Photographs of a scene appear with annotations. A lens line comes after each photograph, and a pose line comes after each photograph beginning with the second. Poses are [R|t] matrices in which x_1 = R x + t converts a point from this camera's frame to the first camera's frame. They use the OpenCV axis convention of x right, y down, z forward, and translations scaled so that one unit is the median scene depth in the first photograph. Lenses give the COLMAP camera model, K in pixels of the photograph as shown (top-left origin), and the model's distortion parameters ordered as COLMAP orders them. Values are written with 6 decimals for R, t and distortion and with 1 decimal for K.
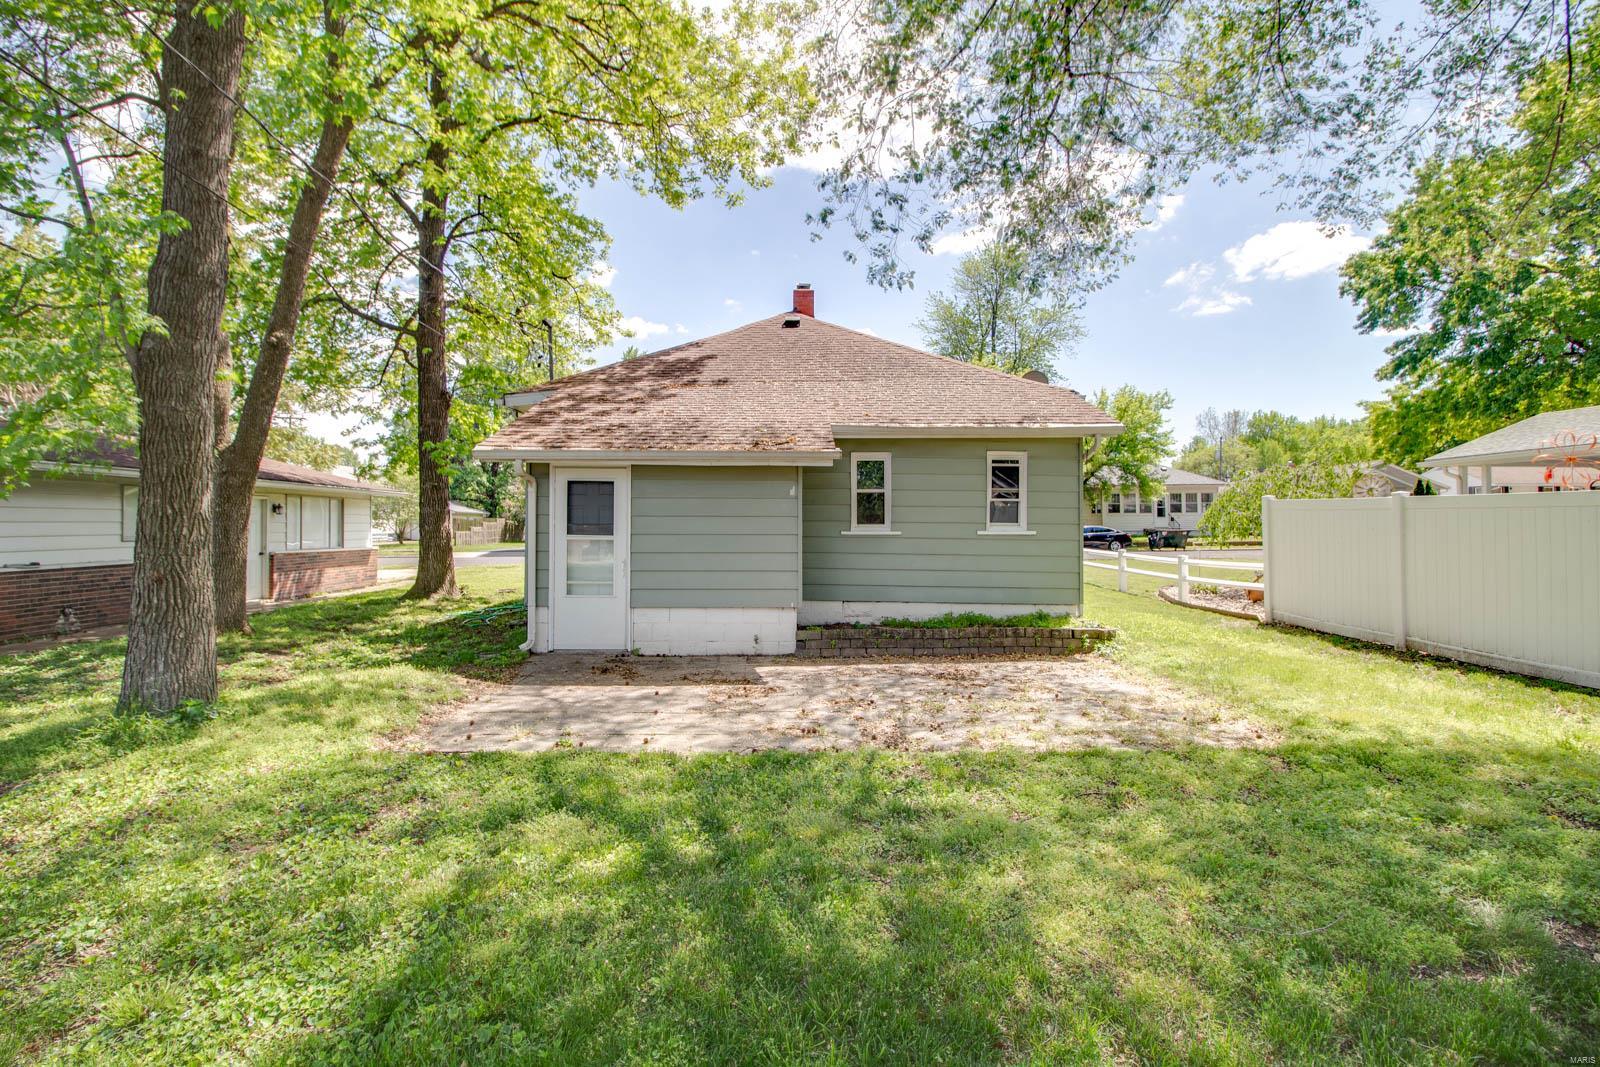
lens RADIAL K [[724.5, 0, 798.4], [0, 724.5, 516.0], [0, 0, 1]] dist [-0.002830, -0.008975]
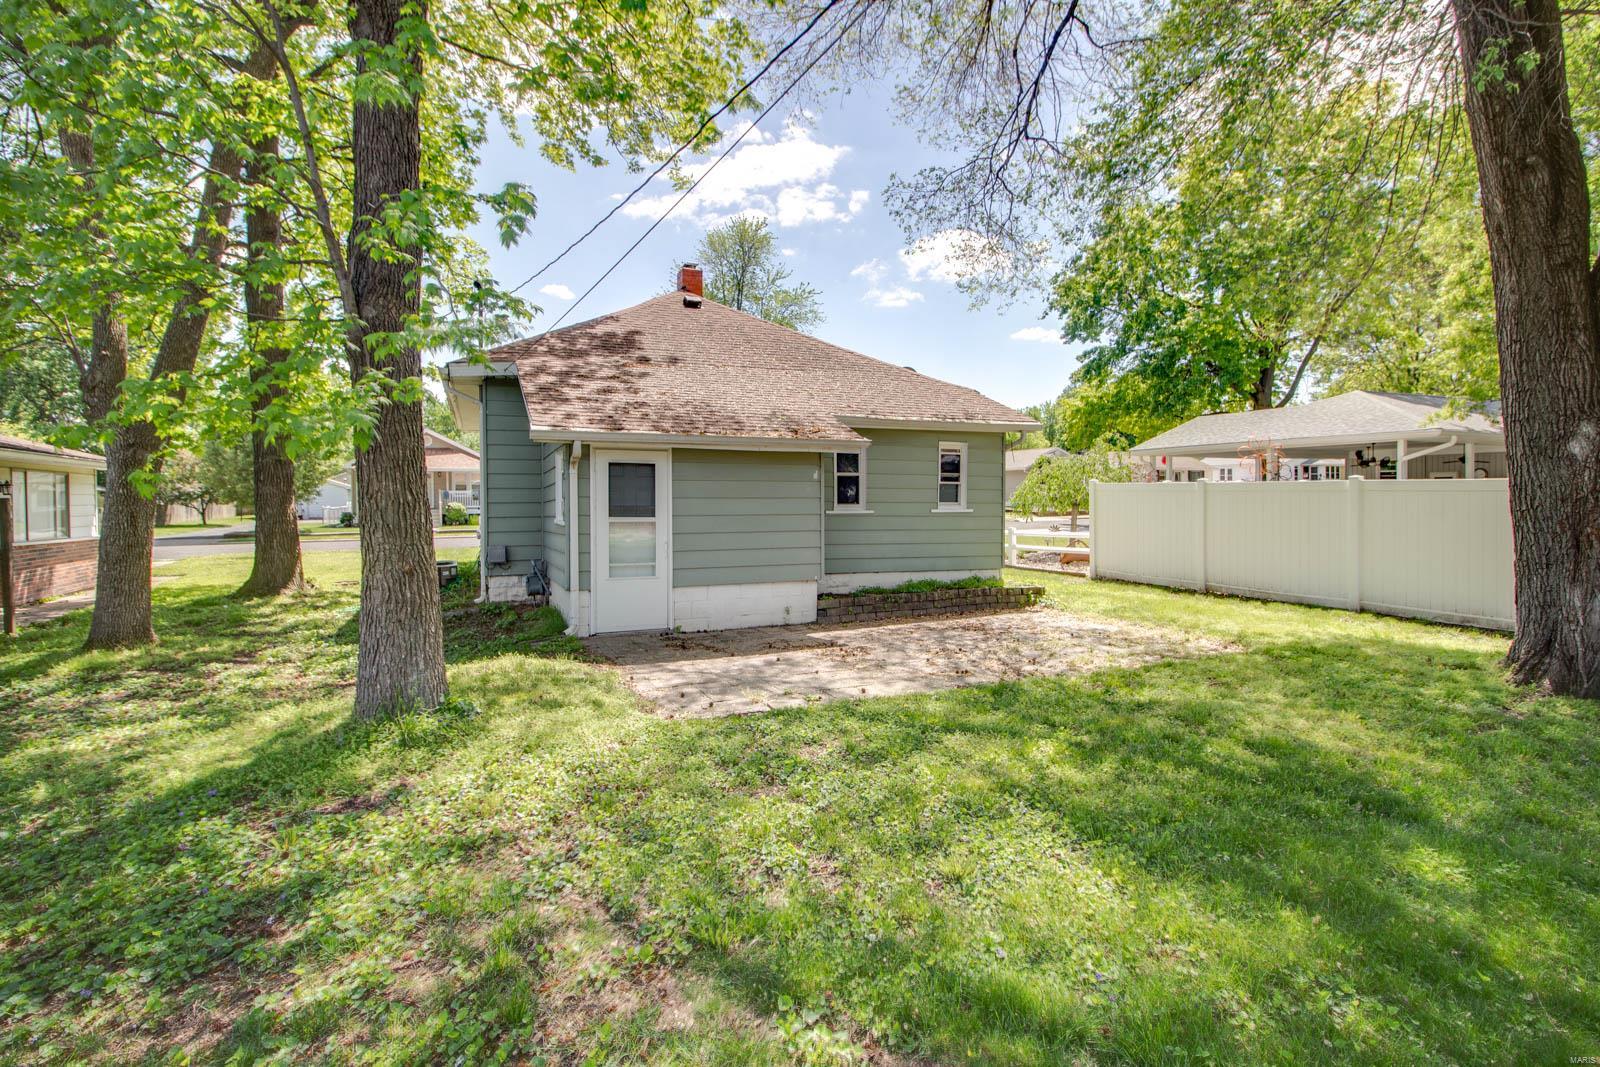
lens RADIAL K [[753.4, 0, 804.1], [0, 753.4, 509.9], [0, 0, 1]] dist [0.001408, -0.000106]
pose [[0.924166, -0.008901, 0.381887, -0.422092], [-0.000229, 0.999715, 0.023856, -0.007688], [-0.381991, -0.022134, 0.923901, -0.052599]]
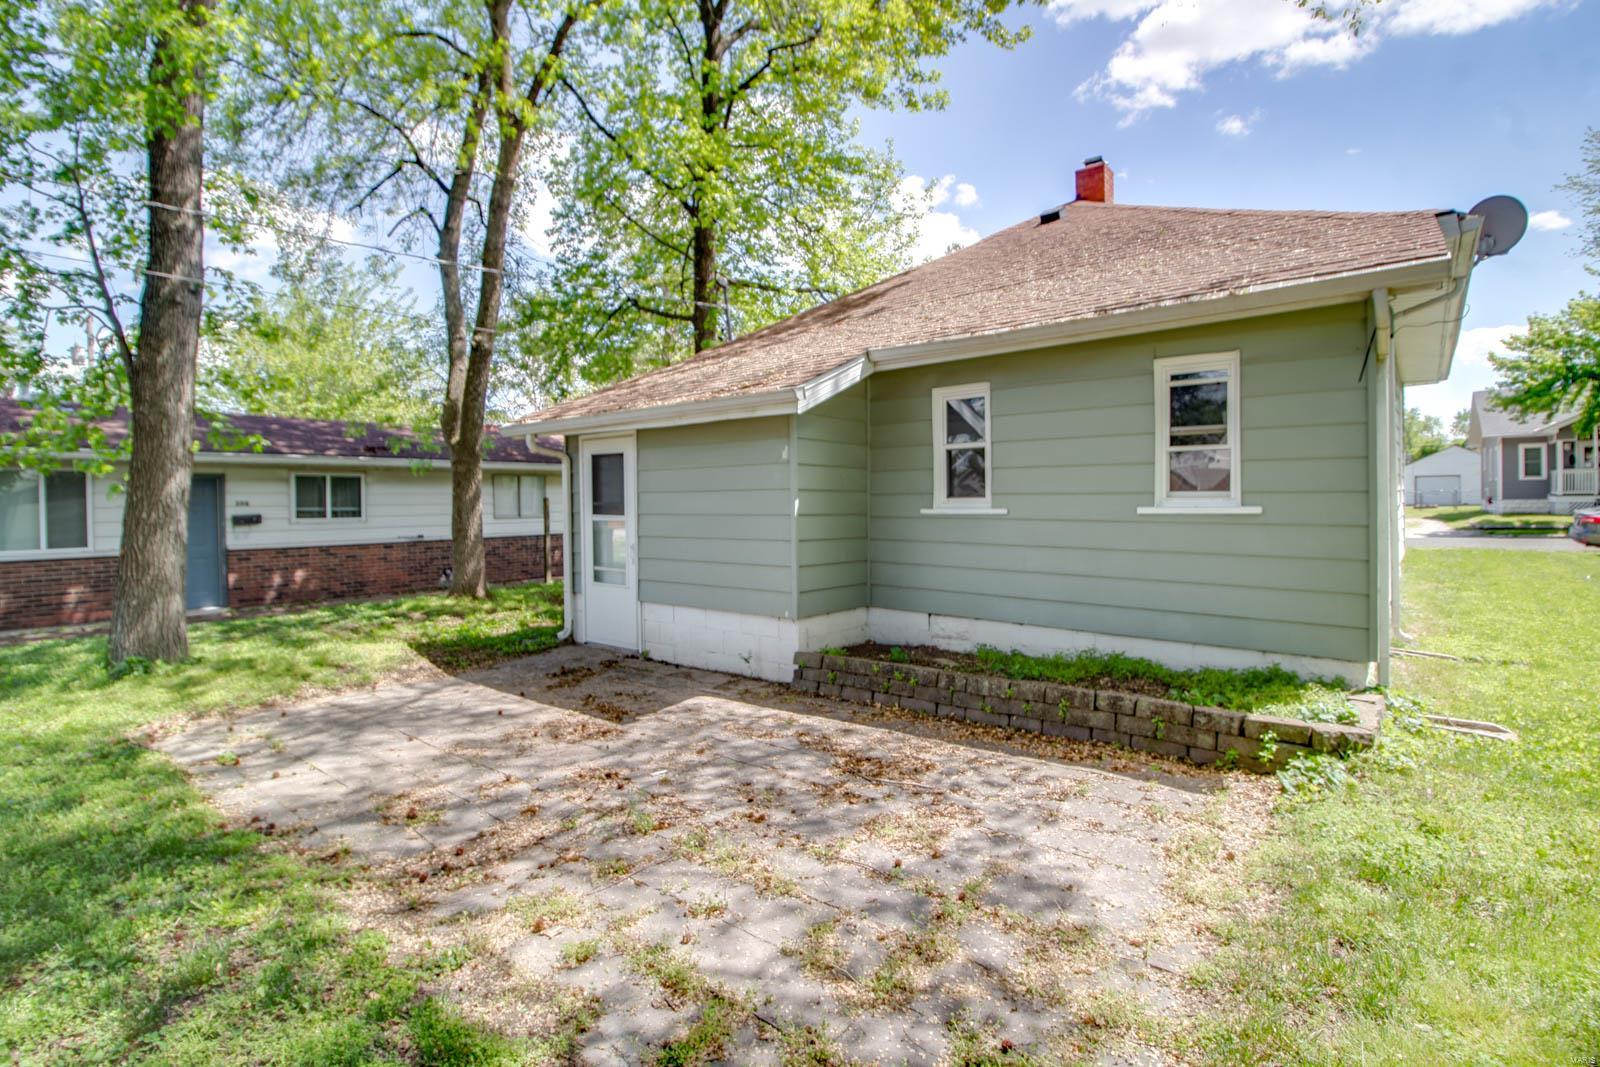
lens RADIAL K [[753.4, 0, 804.1], [0, 753.4, 509.9], [0, 0, 1]] dist [0.001408, -0.000106]
pose [[0.773364, -0.004003, -0.633949, 0.427274], [0.020861, 0.999599, 0.019136, 0.006651], [0.633618, -0.028024, 0.773138, 0.404150]]
